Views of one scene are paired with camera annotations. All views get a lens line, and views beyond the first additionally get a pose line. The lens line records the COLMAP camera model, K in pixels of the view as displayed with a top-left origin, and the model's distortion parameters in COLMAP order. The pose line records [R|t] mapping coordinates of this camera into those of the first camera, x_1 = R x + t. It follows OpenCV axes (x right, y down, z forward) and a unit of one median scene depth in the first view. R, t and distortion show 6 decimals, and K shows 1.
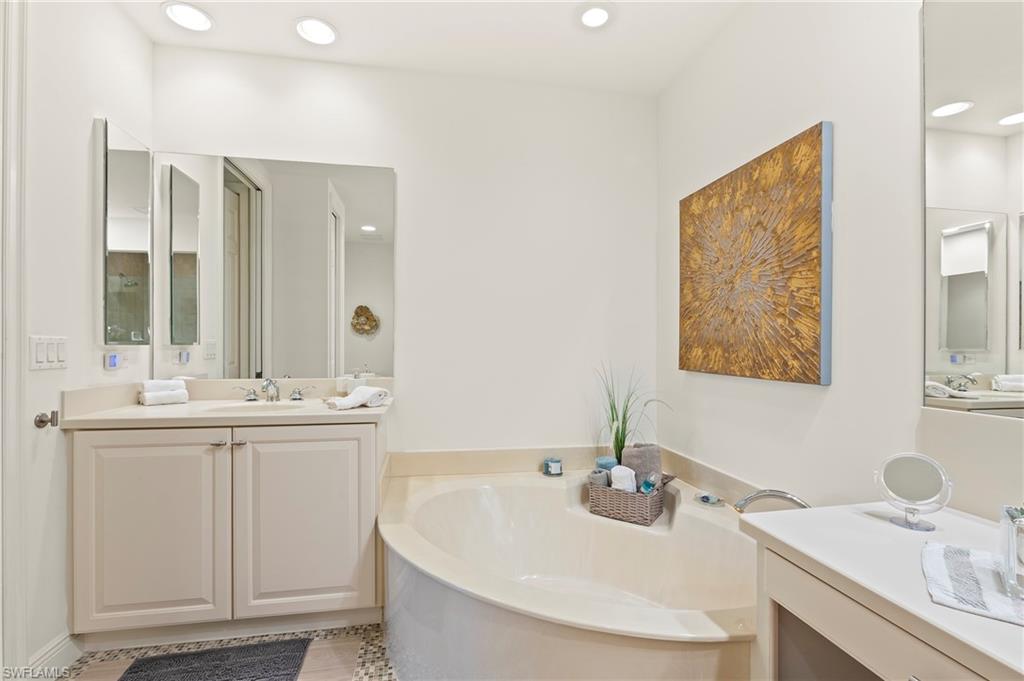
lens RADIAL K [[448.8, 0, 512.0], [0, 448.8, 340.5], [0, 0, 1]] dist [-0.002231, -0.000215]
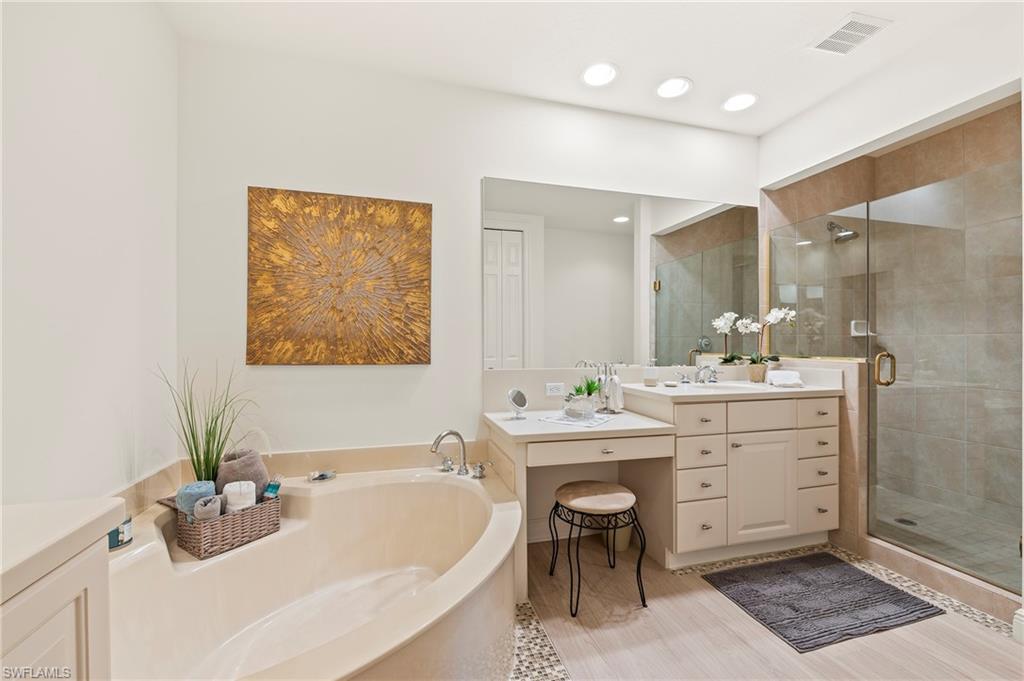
lens RADIAL K [[414.2, 0, 484.1], [0, 414.2, 341.6], [0, 0, 1]] dist [-0.027071, -0.000134]
pose [[-0.051959, 0.009322, 0.998606, -0.702438], [-0.013638, 0.999857, -0.010043, 0.024733], [-0.998556, -0.014141, -0.051824, 0.747334]]
